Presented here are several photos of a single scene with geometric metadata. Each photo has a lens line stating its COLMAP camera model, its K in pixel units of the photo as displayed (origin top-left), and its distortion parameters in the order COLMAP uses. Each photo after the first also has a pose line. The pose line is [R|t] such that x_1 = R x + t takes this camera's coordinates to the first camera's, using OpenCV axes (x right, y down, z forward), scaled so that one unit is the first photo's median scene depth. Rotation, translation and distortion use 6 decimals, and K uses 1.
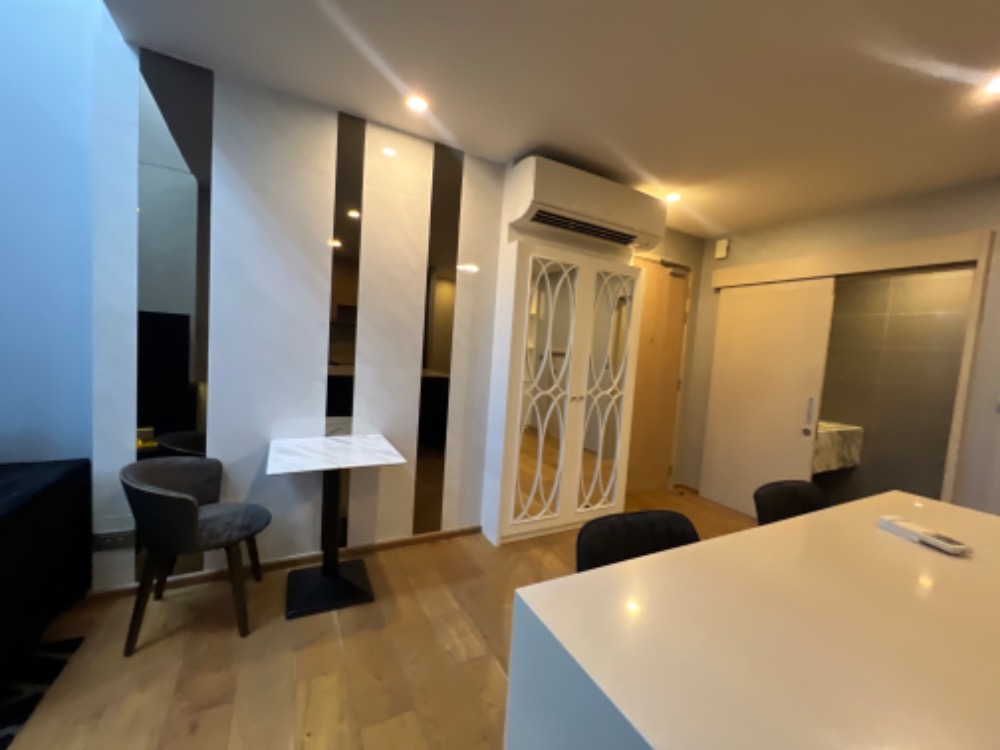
lens RADIAL K [[398.8, 0, 495.3], [0, 398.8, 375.6], [0, 0, 1]] dist [-0.002399, 0.000700]
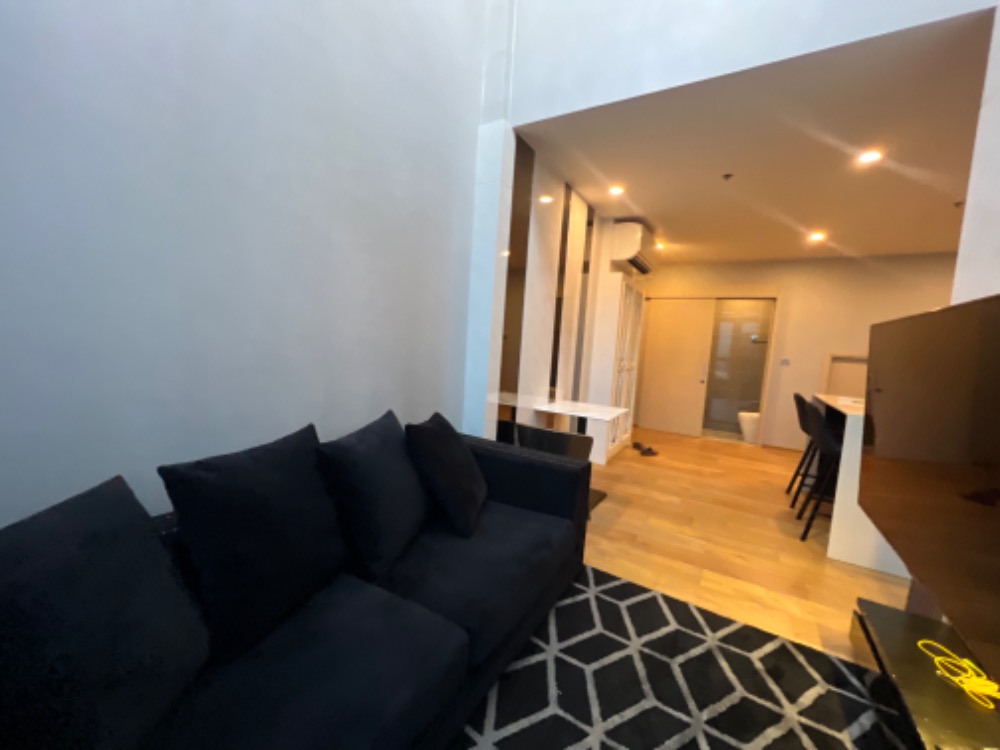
lens RADIAL K [[398.8, 0, 493.3], [0, 398.8, 374.3], [0, 0, 1]] dist [-0.002399, 0.000700]
pose [[0.861765, -0.053397, 0.504489, -1.081004], [0.019358, 0.997182, 0.072478, -0.049076], [-0.506938, -0.052693, 0.860371, -0.127734]]
